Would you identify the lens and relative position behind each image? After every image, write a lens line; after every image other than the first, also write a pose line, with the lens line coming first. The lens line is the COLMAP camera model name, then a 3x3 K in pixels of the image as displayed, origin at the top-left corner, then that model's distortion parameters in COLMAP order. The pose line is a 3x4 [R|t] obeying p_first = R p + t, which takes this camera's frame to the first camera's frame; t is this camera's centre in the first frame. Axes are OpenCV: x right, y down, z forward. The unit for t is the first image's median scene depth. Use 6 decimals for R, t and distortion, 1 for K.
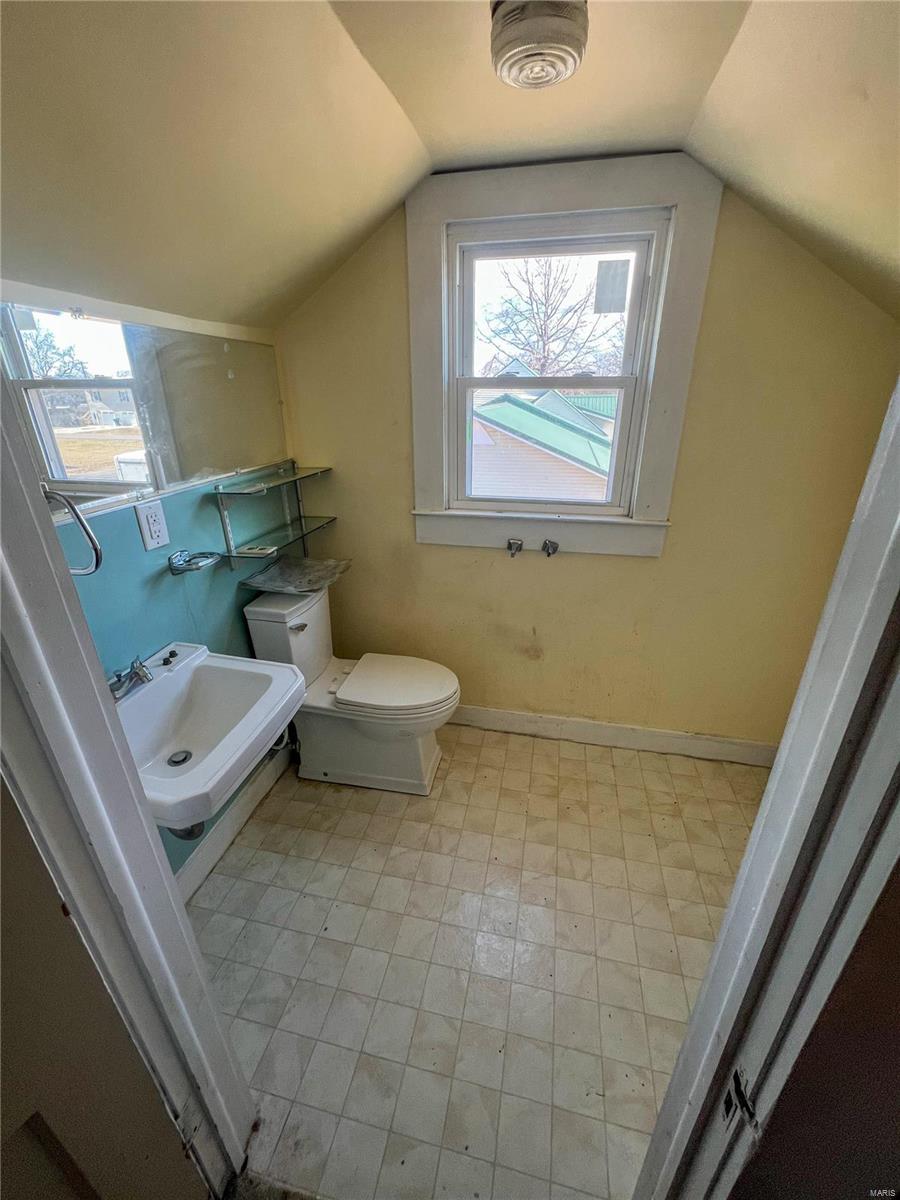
lens RADIAL K [[482.2, 0, 450.4], [0, 482.2, 601.2], [0, 0, 1]] dist [-0.007207, 0.001449]
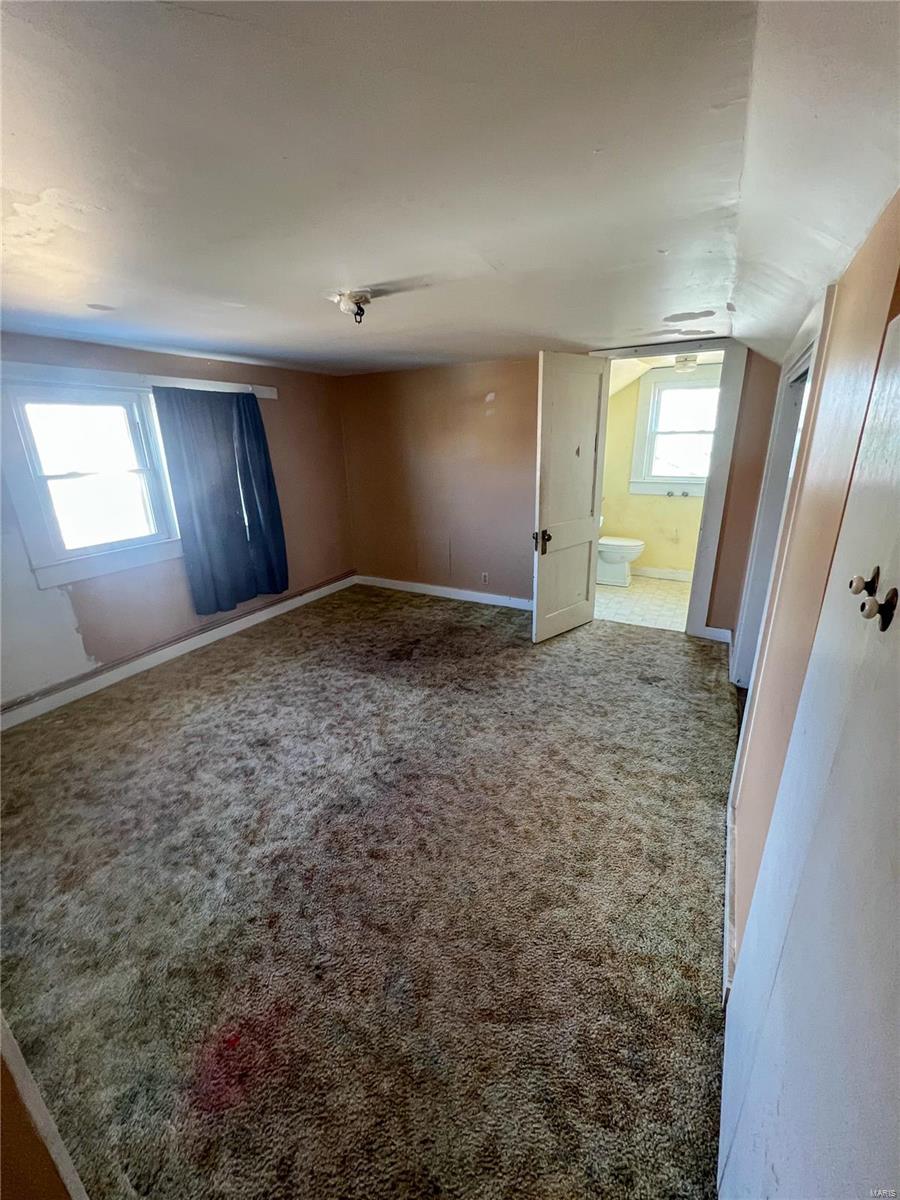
lens RADIAL K [[482.2, 0, 449.6], [0, 482.2, 595.5], [0, 0, 1]] dist [-0.007207, 0.001449]
pose [[0.954787, 0.080574, -0.286164, -0.213385], [-0.104349, 0.992158, -0.068803, 0.724009], [0.278377, 0.095553, 0.955707, -1.732631]]
